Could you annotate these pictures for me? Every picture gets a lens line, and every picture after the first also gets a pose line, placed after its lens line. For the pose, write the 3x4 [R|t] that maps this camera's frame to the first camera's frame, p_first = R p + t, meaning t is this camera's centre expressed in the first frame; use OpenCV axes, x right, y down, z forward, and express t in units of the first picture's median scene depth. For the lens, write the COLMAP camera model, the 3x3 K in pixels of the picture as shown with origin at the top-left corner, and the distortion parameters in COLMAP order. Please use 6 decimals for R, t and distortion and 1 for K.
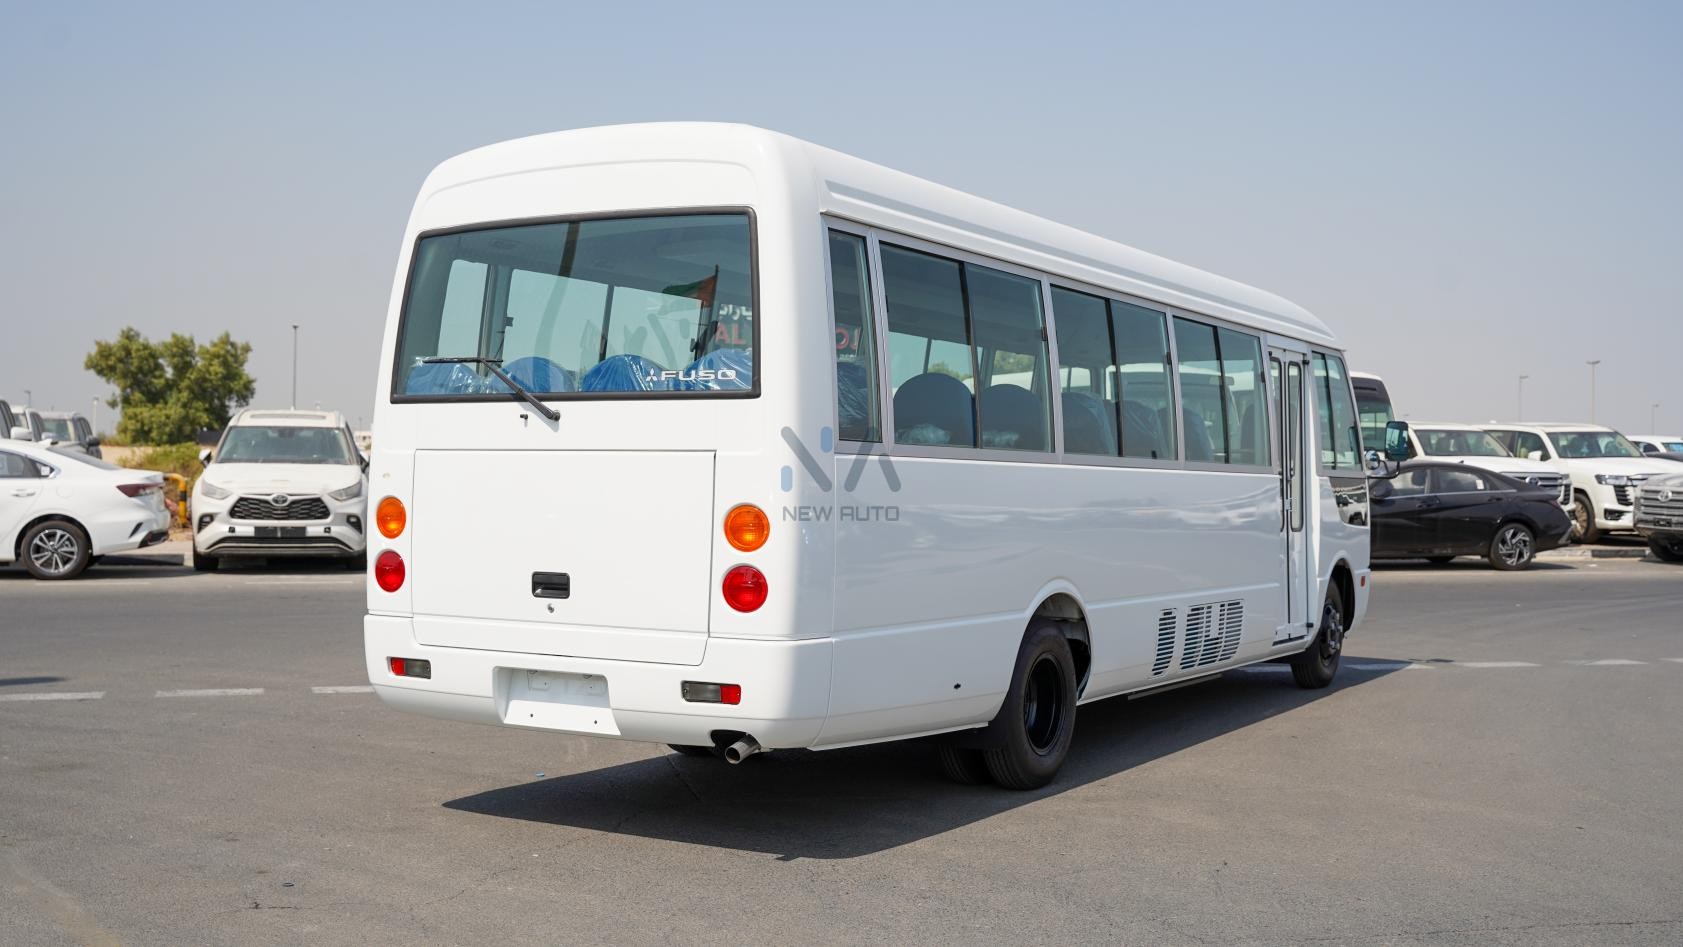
lens RADIAL K [[1831.1, 0, 841.5], [0, 1831.1, 473.5], [0, 0, 1]] dist [-0.007543, 0.004482]
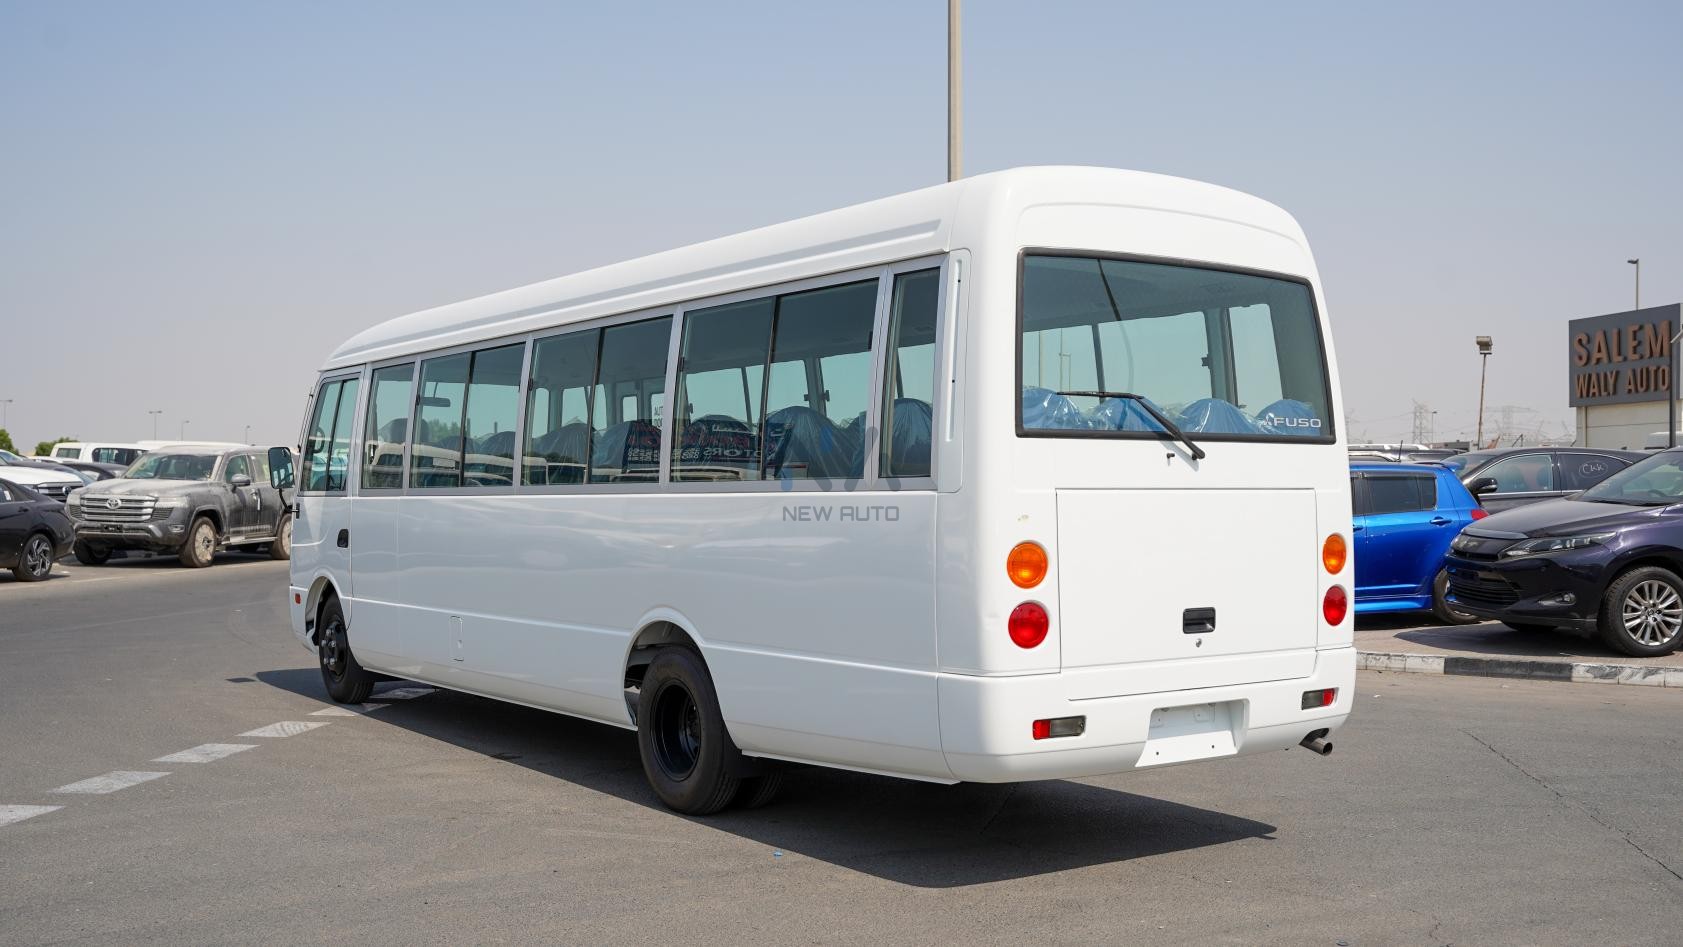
lens RADIAL K [[1680.7, 0, 841.5], [0, 1680.7, 473.5], [0, 0, 1]] dist [-0.002992, -0.010034]
pose [[0.404700, -0.001721, 0.914448, -0.301343], [0.001860, 0.999998, 0.001059, -0.006264], [-0.914448, 0.001273, 0.404702, 0.219019]]
